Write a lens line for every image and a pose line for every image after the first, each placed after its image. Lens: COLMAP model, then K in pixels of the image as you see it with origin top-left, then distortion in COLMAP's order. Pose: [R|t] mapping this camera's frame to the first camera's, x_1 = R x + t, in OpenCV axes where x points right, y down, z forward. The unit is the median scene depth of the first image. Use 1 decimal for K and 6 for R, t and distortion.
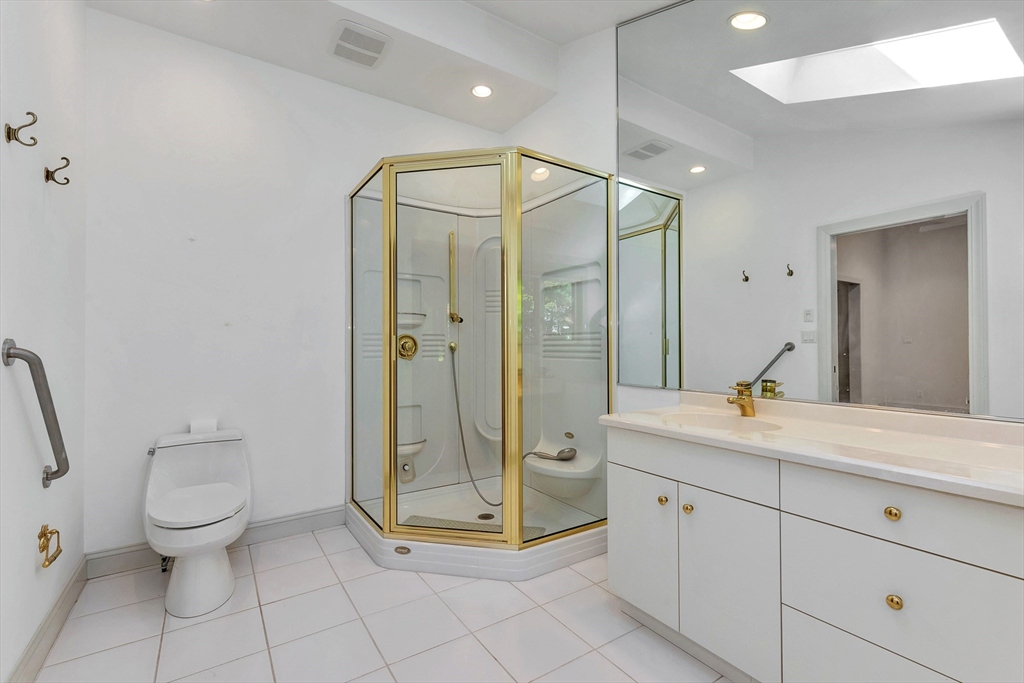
lens RADIAL K [[465.0, 0, 534.3], [0, 465.0, 336.8], [0, 0, 1]] dist [0.000677, 0.000531]
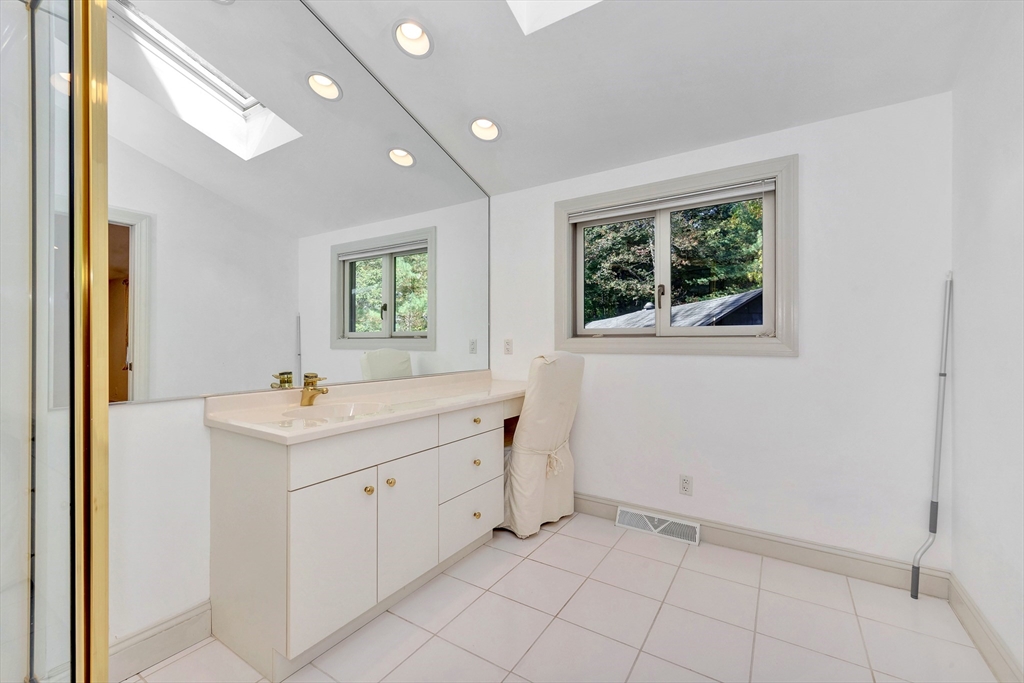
lens RADIAL K [[465.0, 0, 534.3], [0, 465.0, 336.8], [0, 0, 1]] dist [0.000677, 0.000531]
pose [[-0.451146, 0.006006, 0.892430, -0.835882], [-0.022271, 0.999590, -0.017985, 0.025640], [-0.892172, -0.027990, -0.450828, 1.195597]]
